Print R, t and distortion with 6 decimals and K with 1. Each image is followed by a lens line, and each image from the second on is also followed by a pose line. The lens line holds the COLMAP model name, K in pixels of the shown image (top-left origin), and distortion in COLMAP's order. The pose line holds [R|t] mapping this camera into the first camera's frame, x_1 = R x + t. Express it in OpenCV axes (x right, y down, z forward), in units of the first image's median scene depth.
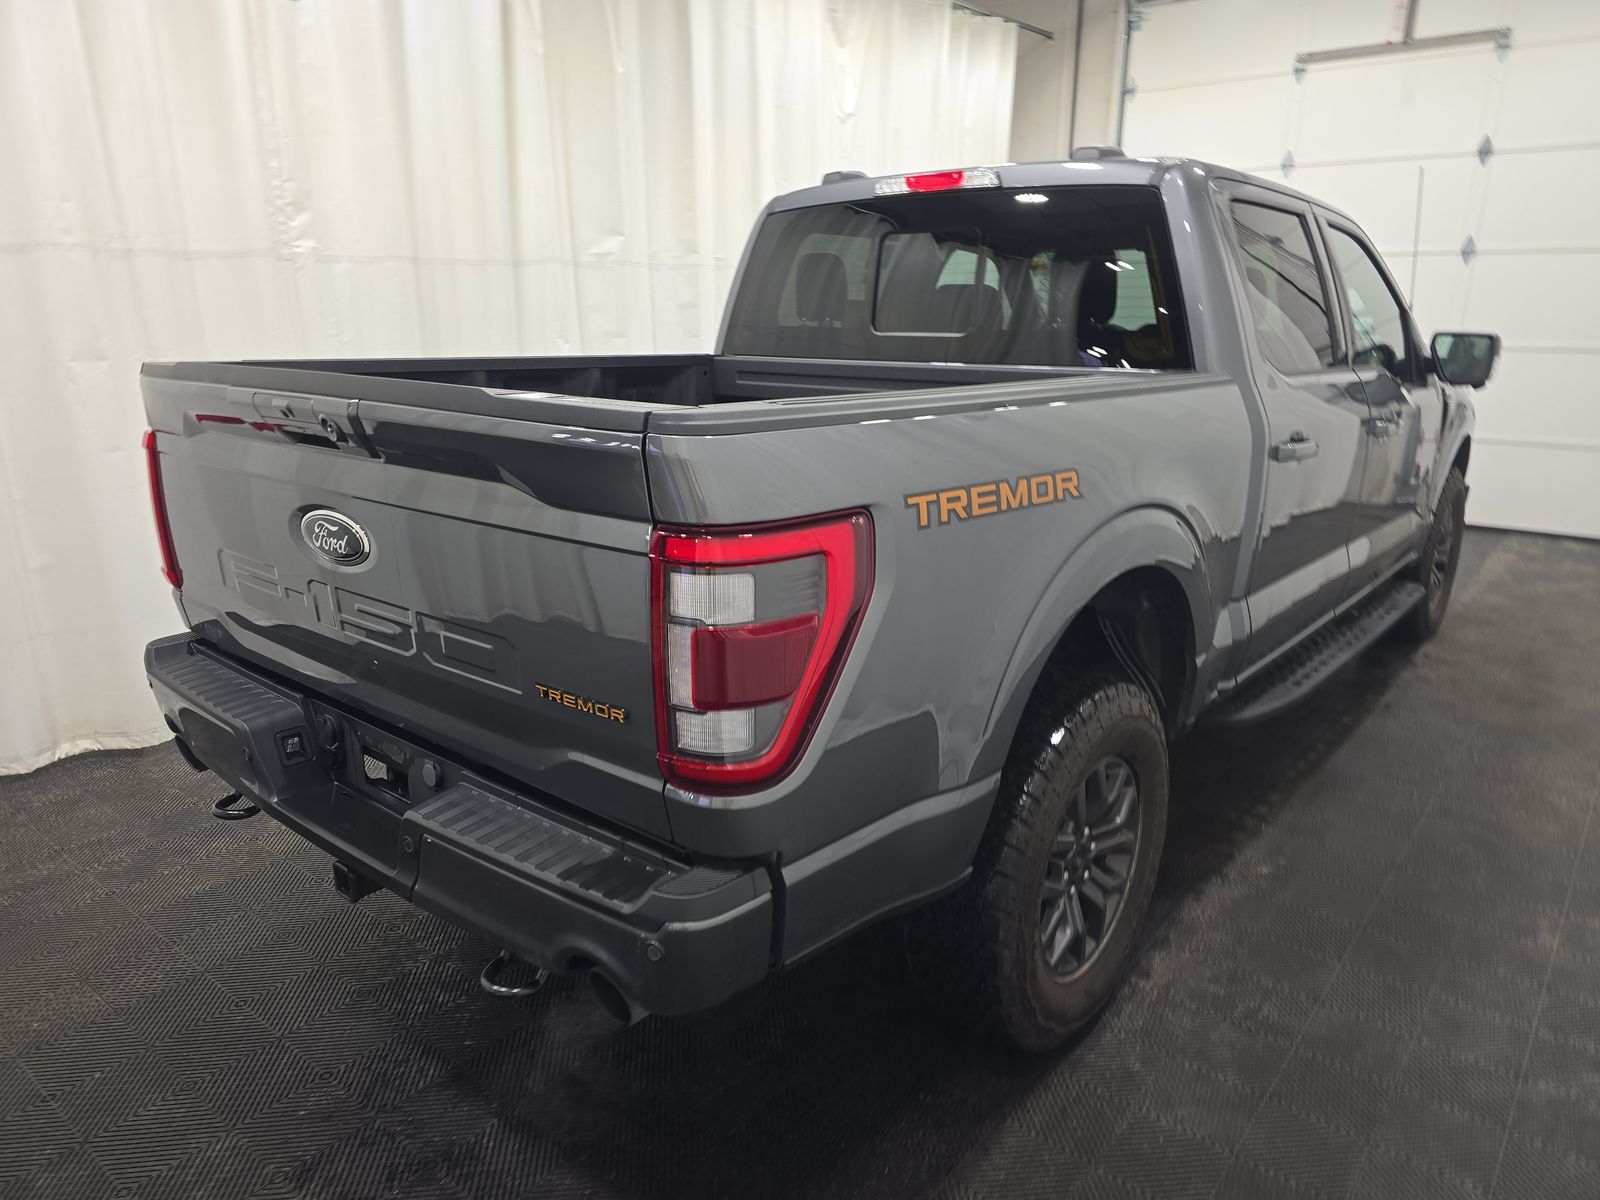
lens RADIAL K [[1155.3, 0, 796.0], [0, 1155.3, 606.9], [0, 0, 1]] dist [0.070427, -0.072125]
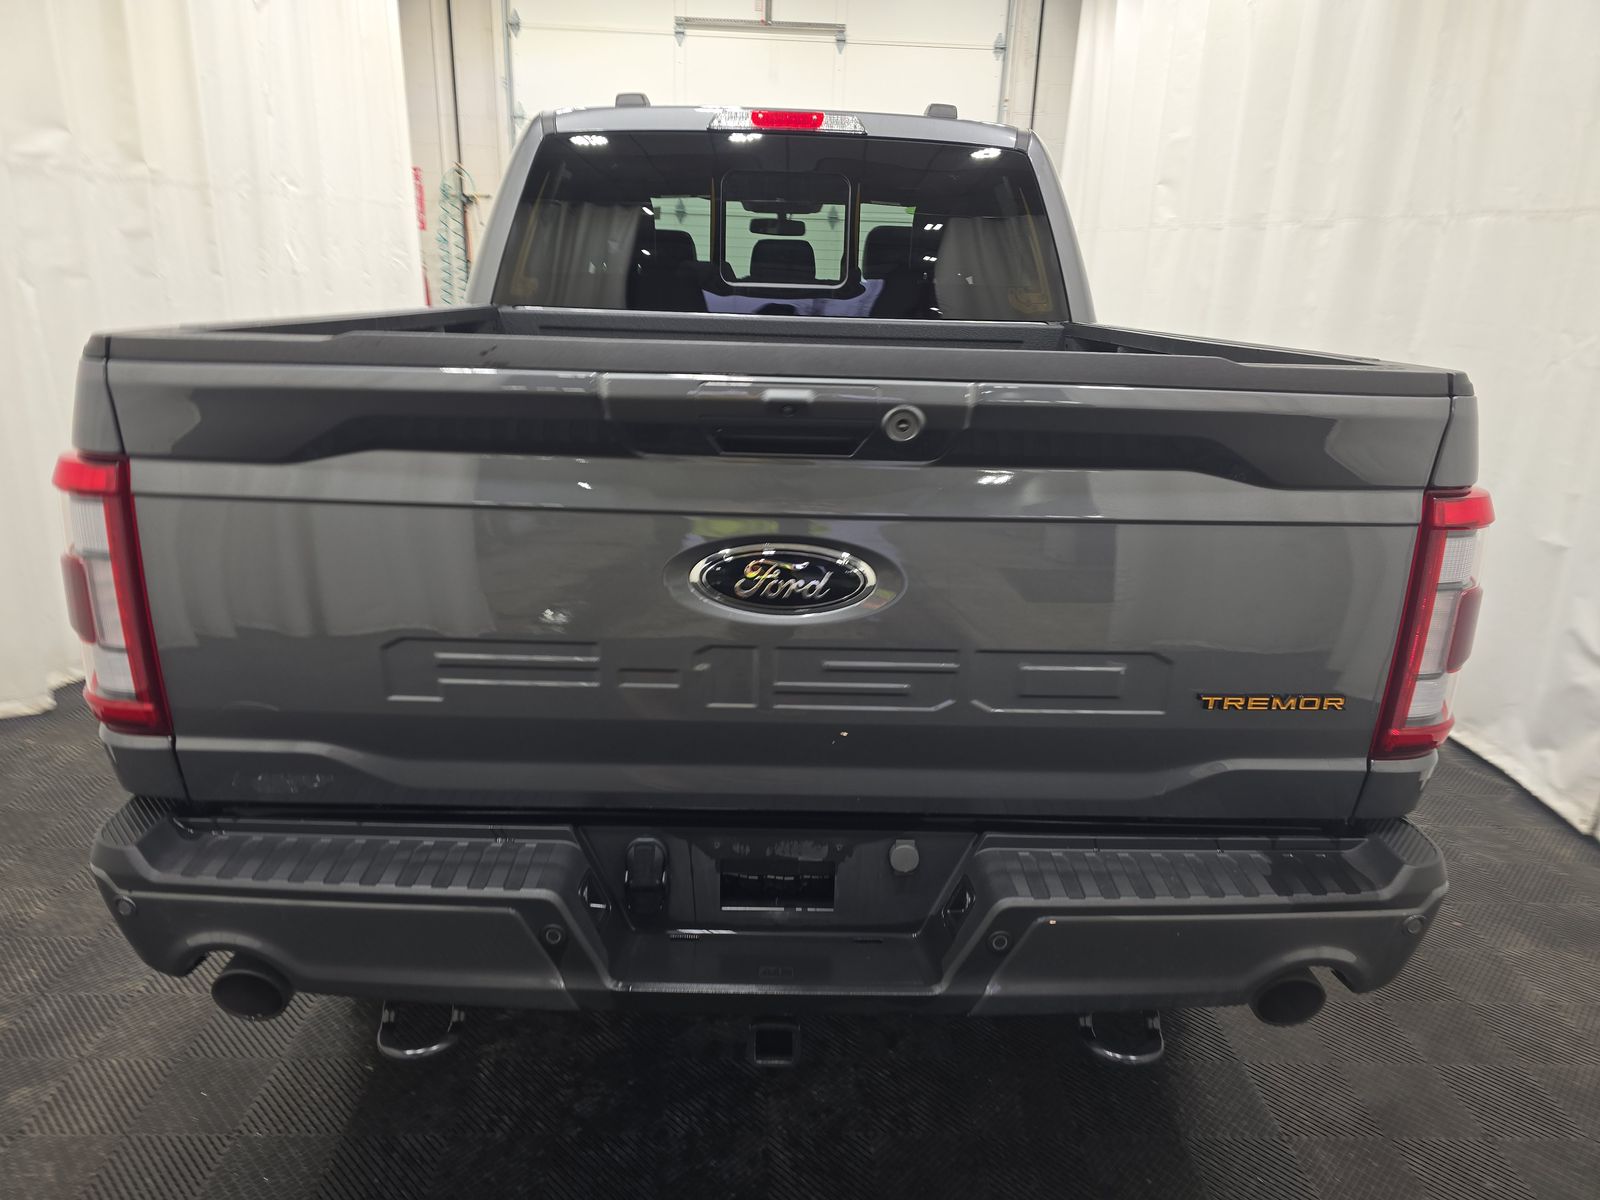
lens RADIAL K [[1155.3, 0, 796.0], [0, 1155.3, 606.9], [0, 0, 1]] dist [0.070427, -0.072125]
pose [[0.728869, -0.173322, 0.662352, -0.575682], [0.143354, 0.984616, 0.099901, -0.074310], [-0.669477, 0.022136, 0.742503, 0.313171]]
